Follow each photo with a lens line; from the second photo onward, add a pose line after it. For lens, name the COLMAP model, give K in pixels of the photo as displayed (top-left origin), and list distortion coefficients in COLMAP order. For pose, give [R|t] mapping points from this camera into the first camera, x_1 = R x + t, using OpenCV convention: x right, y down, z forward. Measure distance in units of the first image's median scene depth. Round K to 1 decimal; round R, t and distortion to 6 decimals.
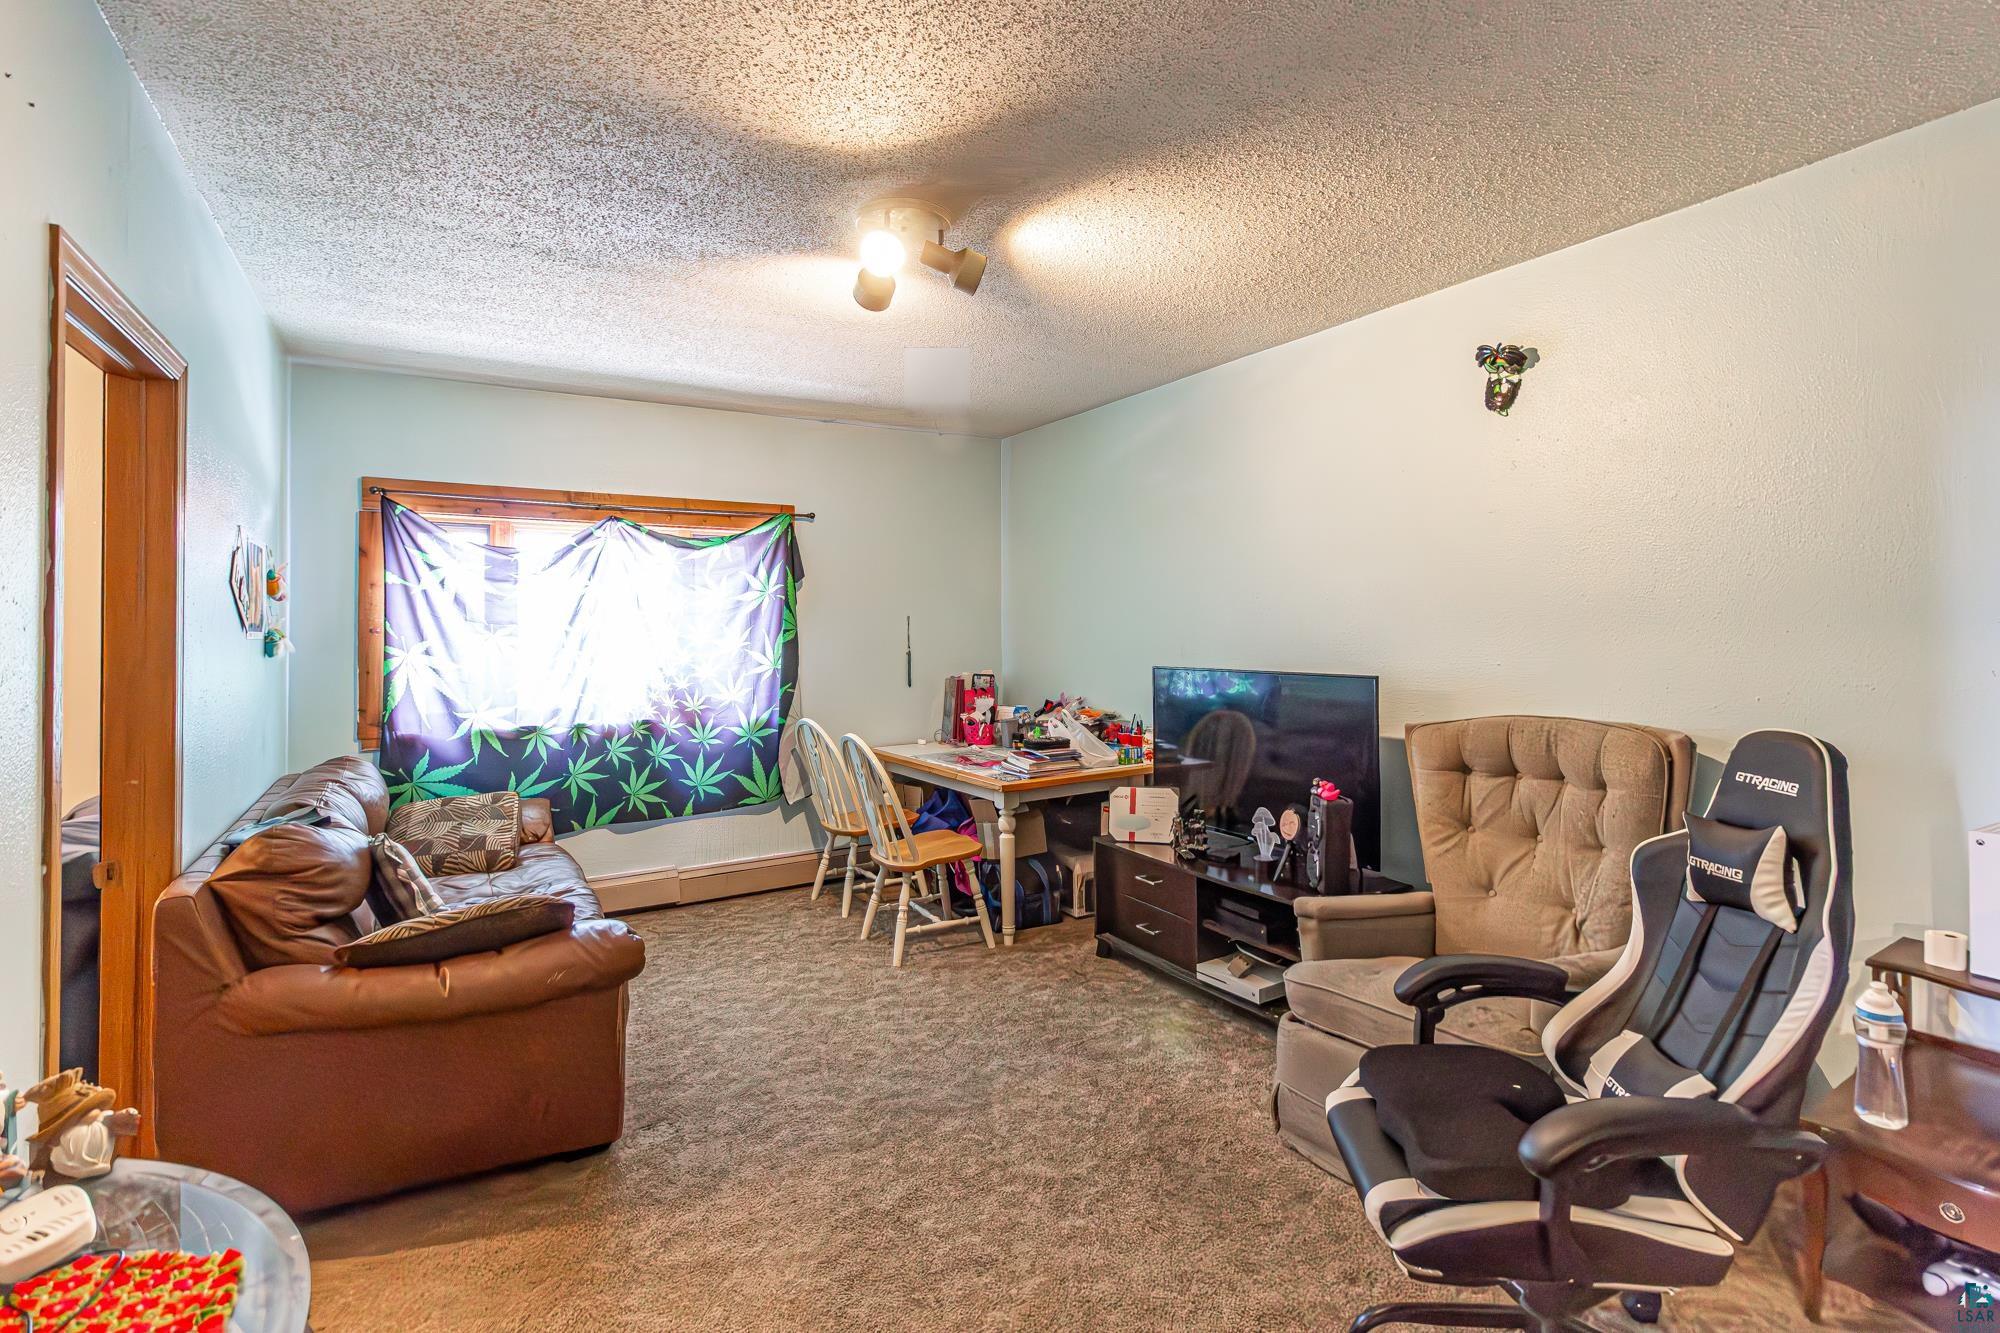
lens RADIAL K [[941.4, 0, 1002.4], [0, 941.4, 619.5], [0, 0, 1]] dist [0.000666, 0.000050]
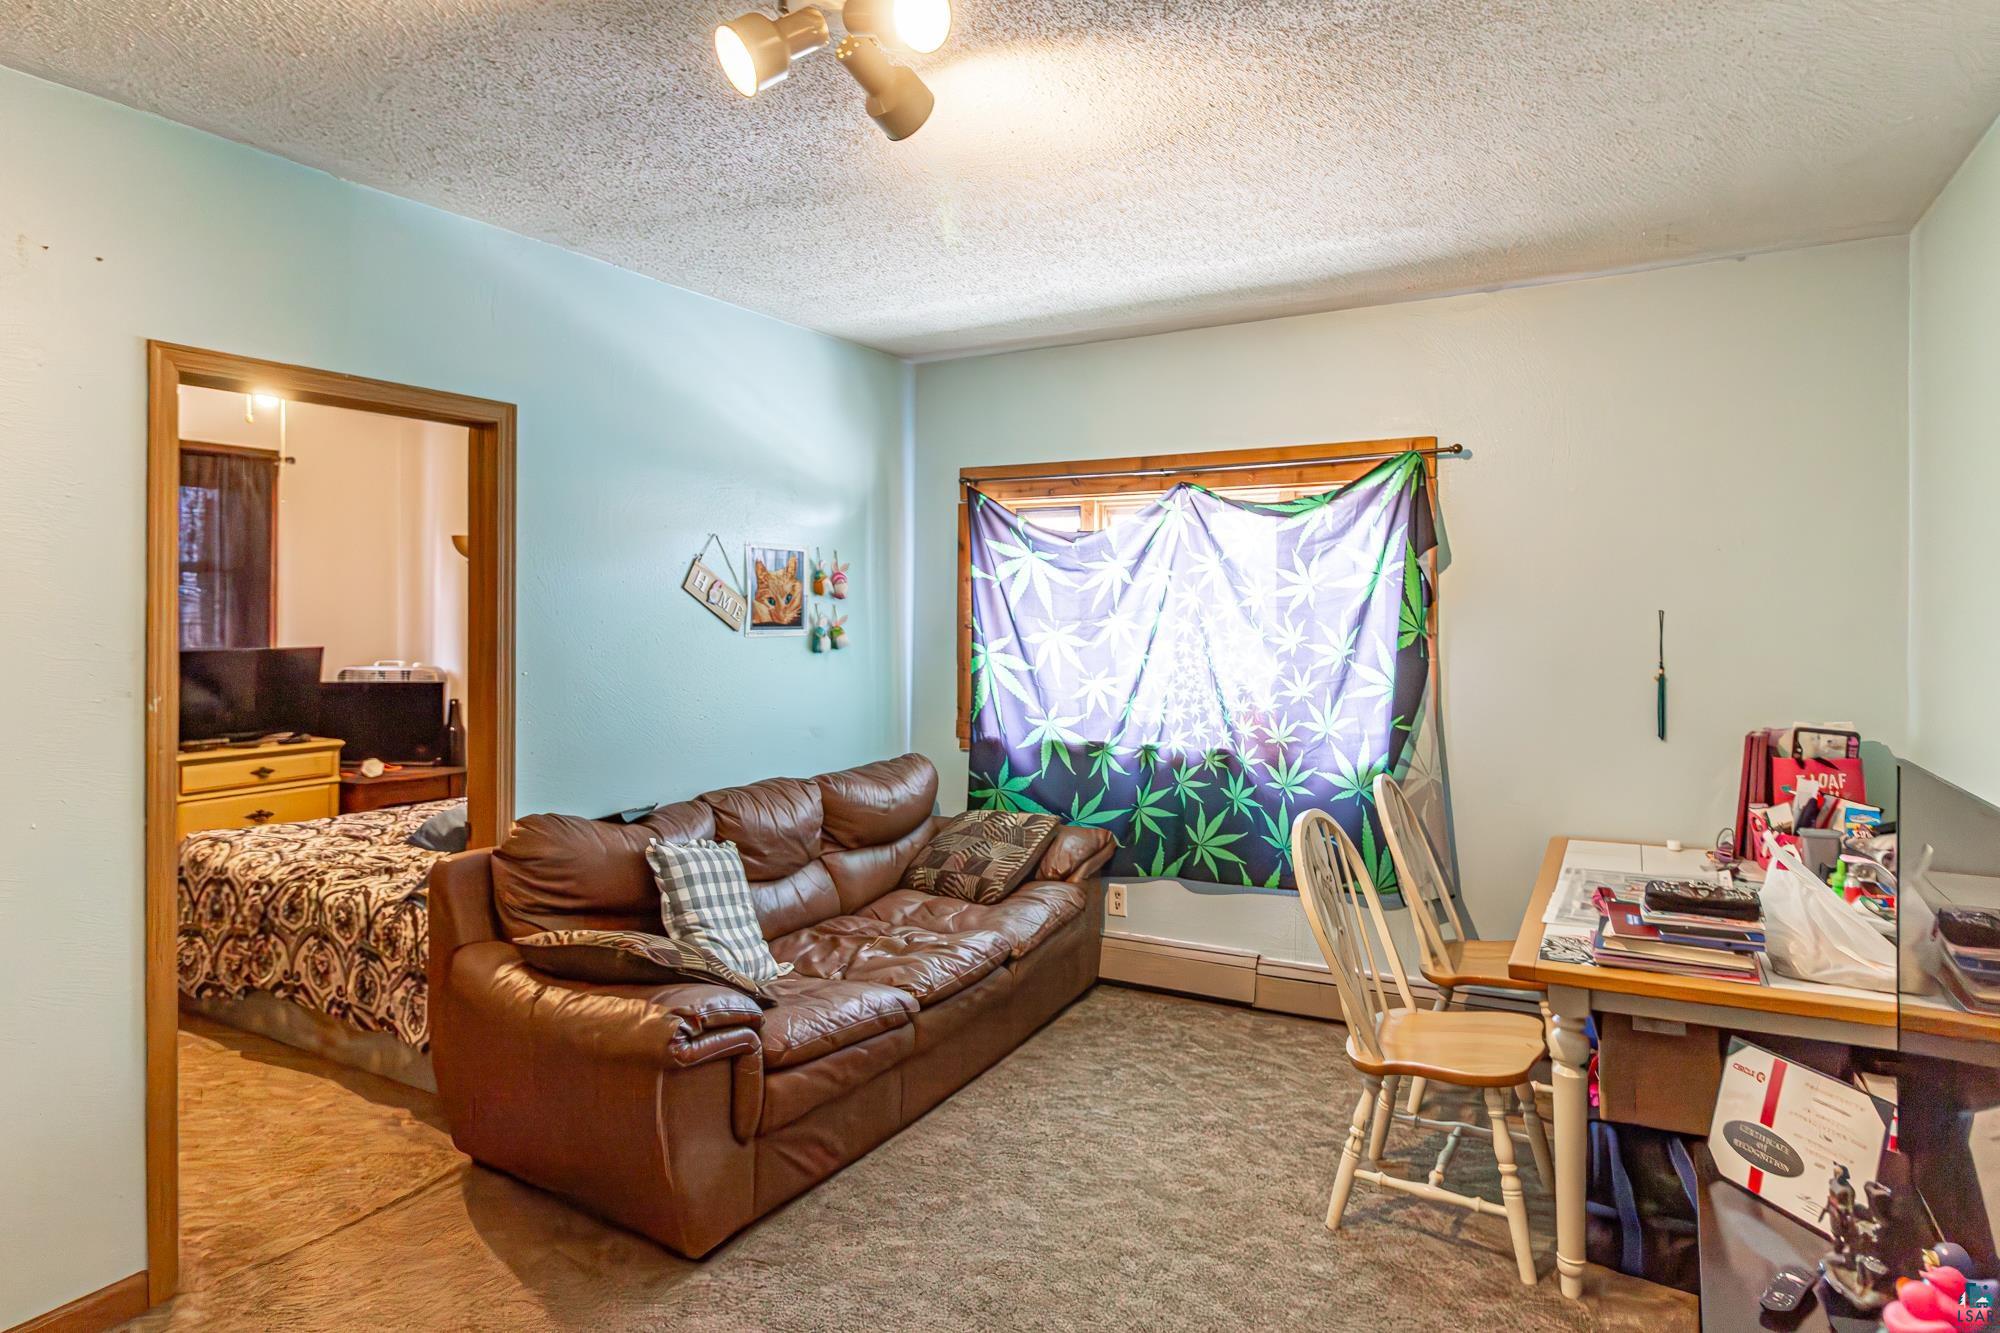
lens RADIAL K [[1133.2, 0, 1001.6], [0, 1133.2, 610.1], [0, 0, 1]] dist [-0.004479, -0.000278]
pose [[0.502916, 0.004536, -0.864324, 0.324760], [0.006812, 0.999934, 0.009211, -0.014304], [0.864309, -0.010520, 0.502852, 0.407296]]
